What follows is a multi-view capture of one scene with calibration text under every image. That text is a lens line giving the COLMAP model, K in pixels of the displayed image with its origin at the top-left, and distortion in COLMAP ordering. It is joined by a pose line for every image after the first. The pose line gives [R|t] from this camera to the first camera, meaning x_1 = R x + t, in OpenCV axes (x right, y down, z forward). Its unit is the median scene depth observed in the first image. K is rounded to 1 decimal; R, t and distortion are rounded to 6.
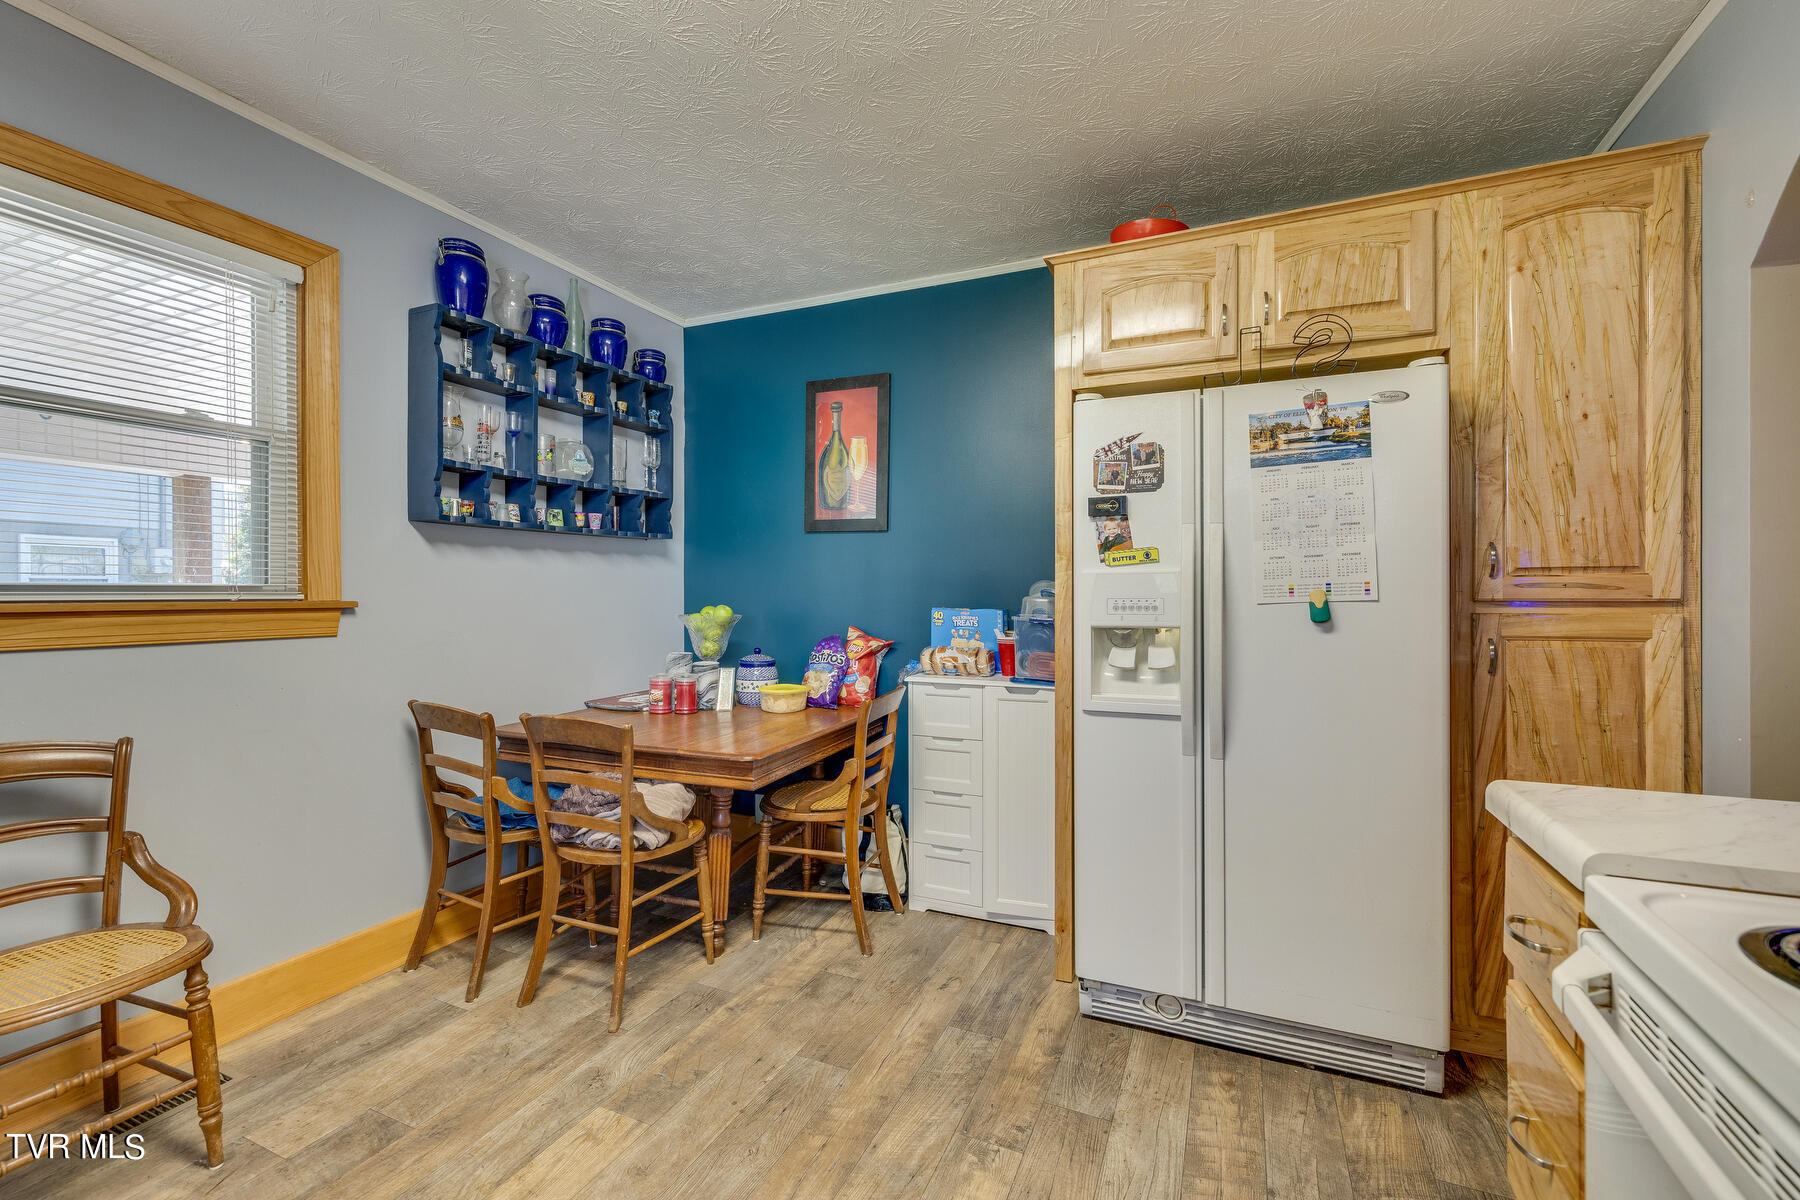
lens RADIAL K [[755.3, 0, 905.1], [0, 755.3, 598.8], [0, 0, 1]] dist [0.002177, -0.000220]
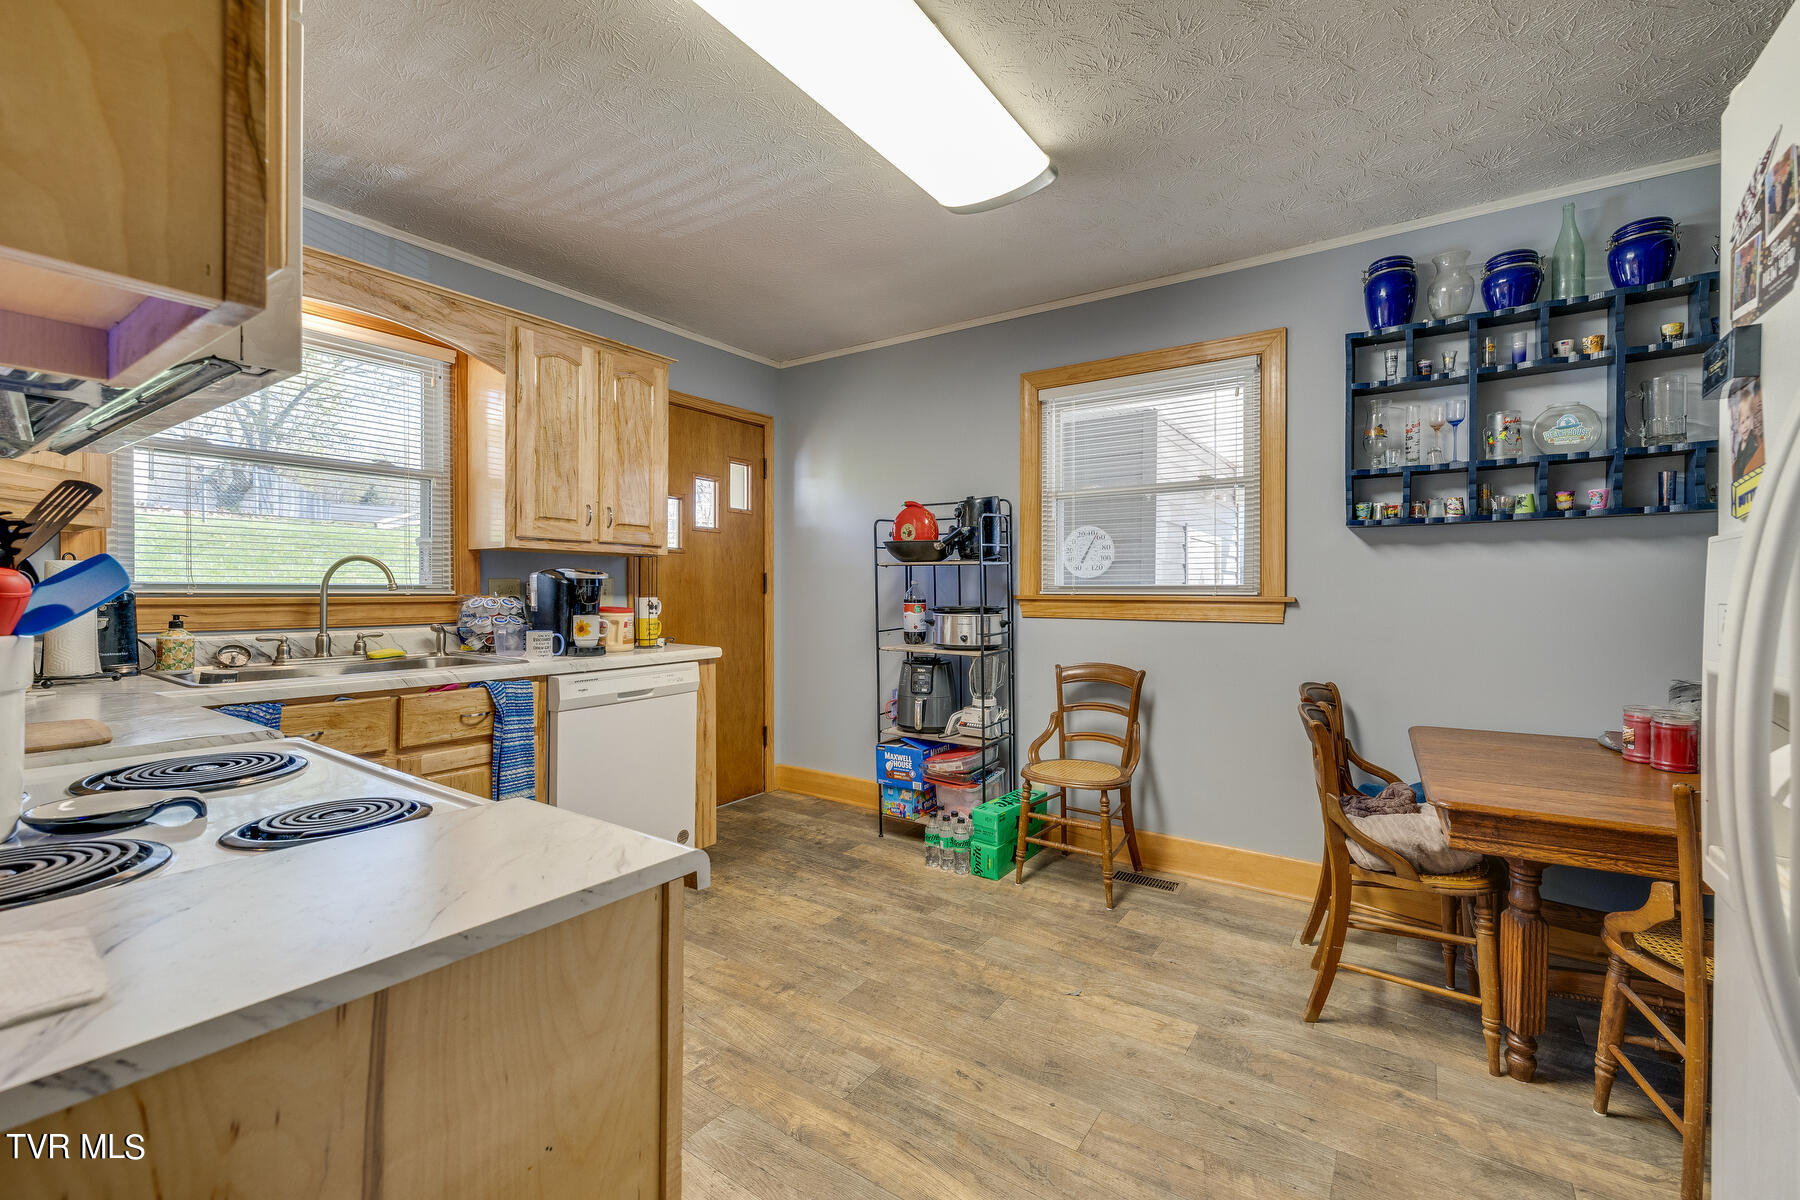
lens RADIAL K [[755.3, 0, 903.7], [0, 755.3, 594.0], [0, 0, 1]] dist [0.002177, -0.000220]
pose [[-0.182799, 0.004202, -0.983141, 0.652153], [-0.009309, 0.999939, 0.006005, -0.003693], [0.983106, 0.010250, -0.182749, 0.590107]]
